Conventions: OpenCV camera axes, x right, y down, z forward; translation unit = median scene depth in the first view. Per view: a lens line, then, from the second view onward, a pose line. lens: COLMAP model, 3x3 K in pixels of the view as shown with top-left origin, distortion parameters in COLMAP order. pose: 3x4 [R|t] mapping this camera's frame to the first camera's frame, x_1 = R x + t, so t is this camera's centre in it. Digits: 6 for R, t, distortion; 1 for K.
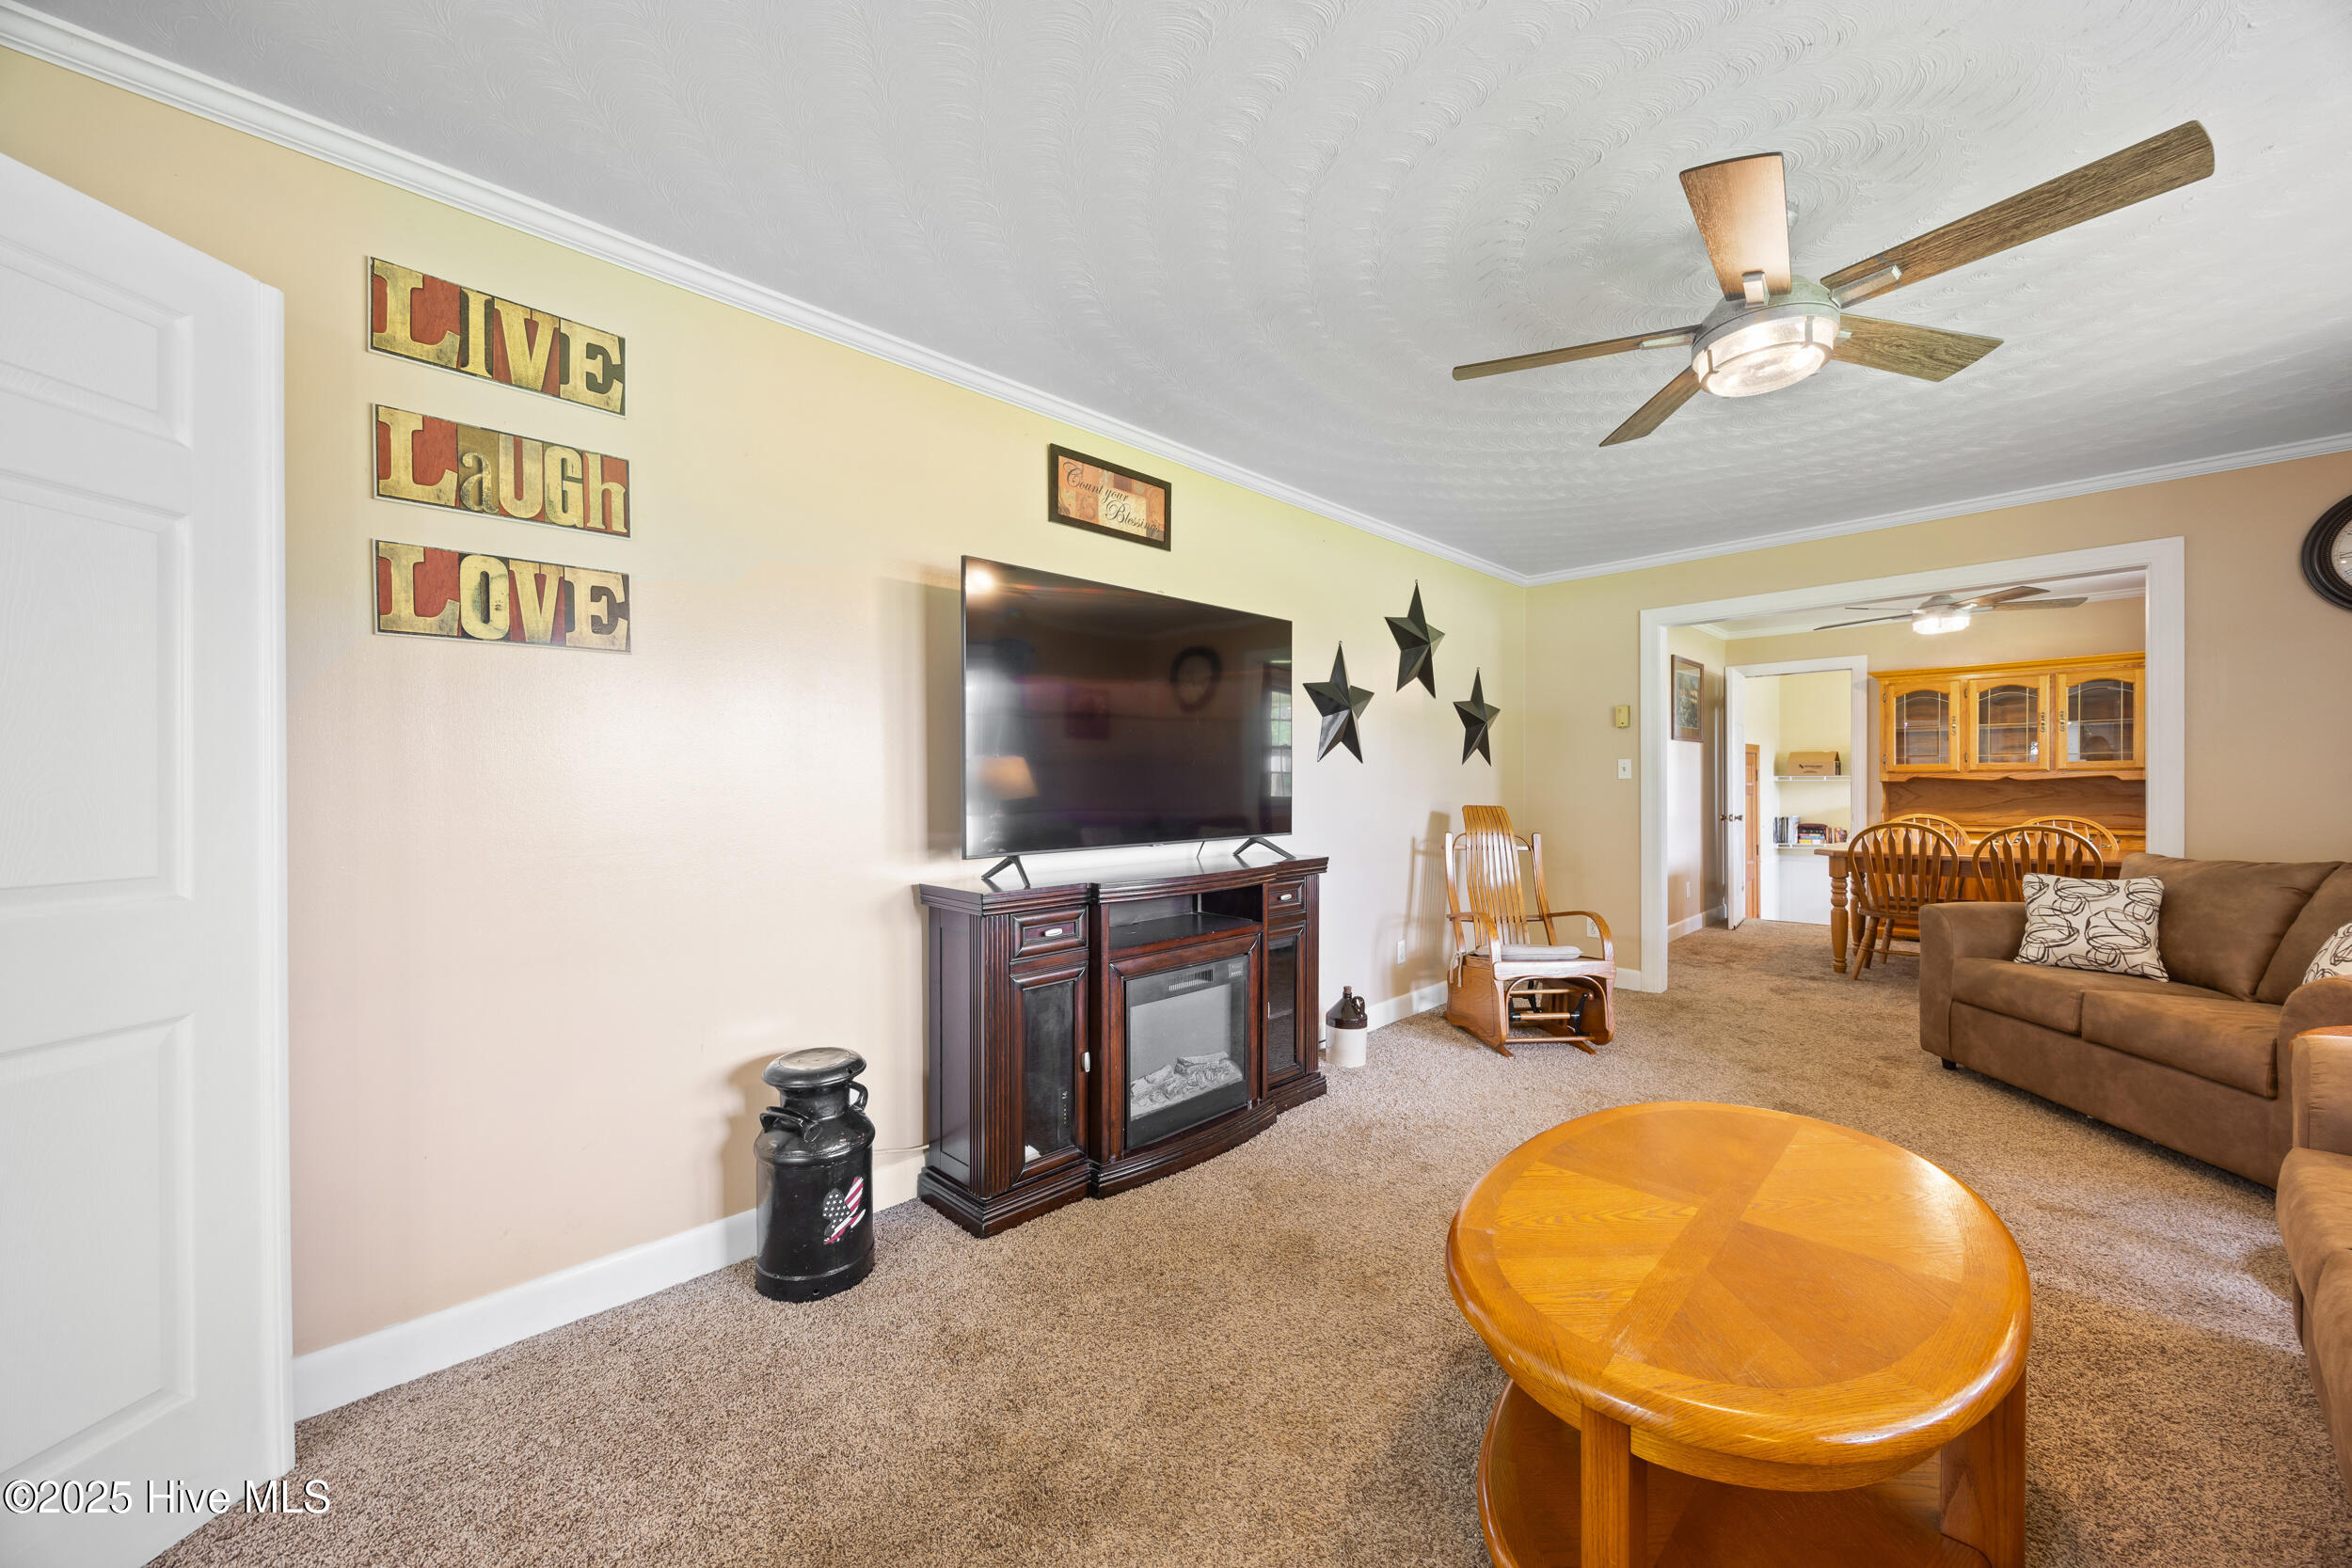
lens RADIAL K [[897.1, 0, 1178.0], [0, 897.1, 793.6], [0, 0, 1]] dist [-0.000608, 0.000059]
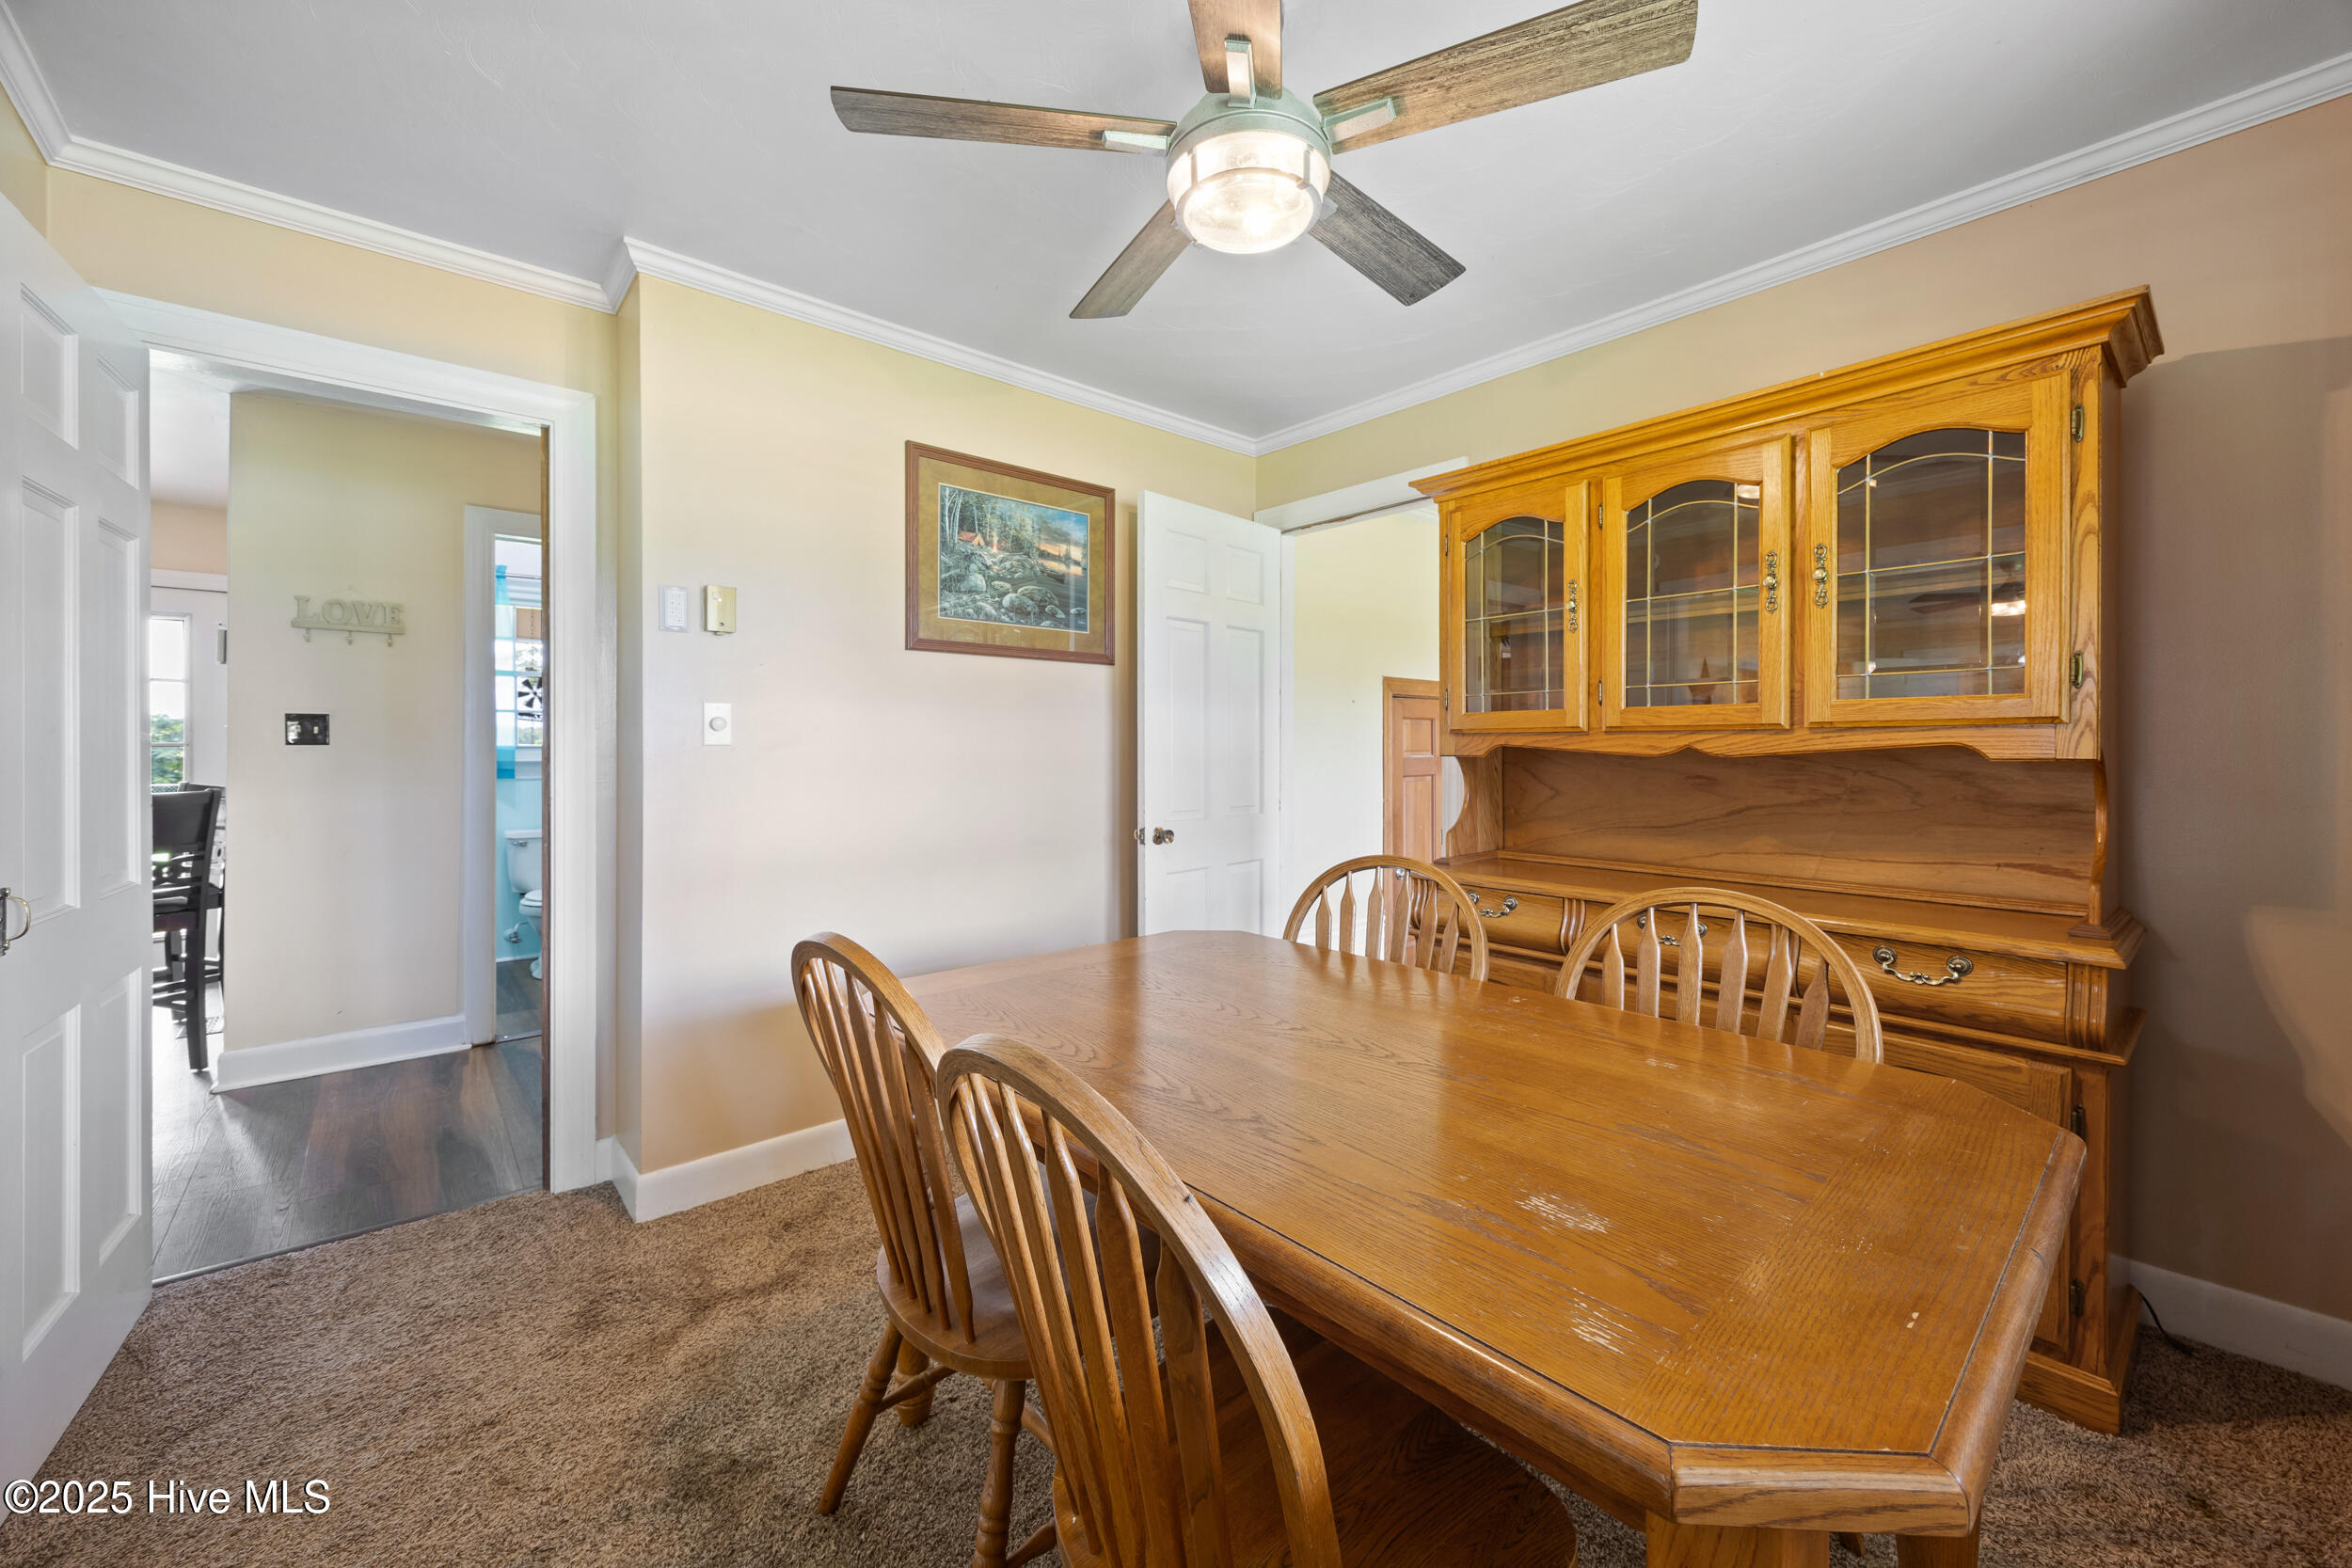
lens RADIAL K [[927.2, 0, 1182.9], [0, 927.2, 750.3], [0, 0, 1]] dist [-0.000206, 0.000122]
pose [[0.996785, 0.005865, -0.079906, 1.438009], [-0.006323, 0.999965, -0.005482, -0.025904], [0.079871, 0.005970, 0.996787, 1.187851]]
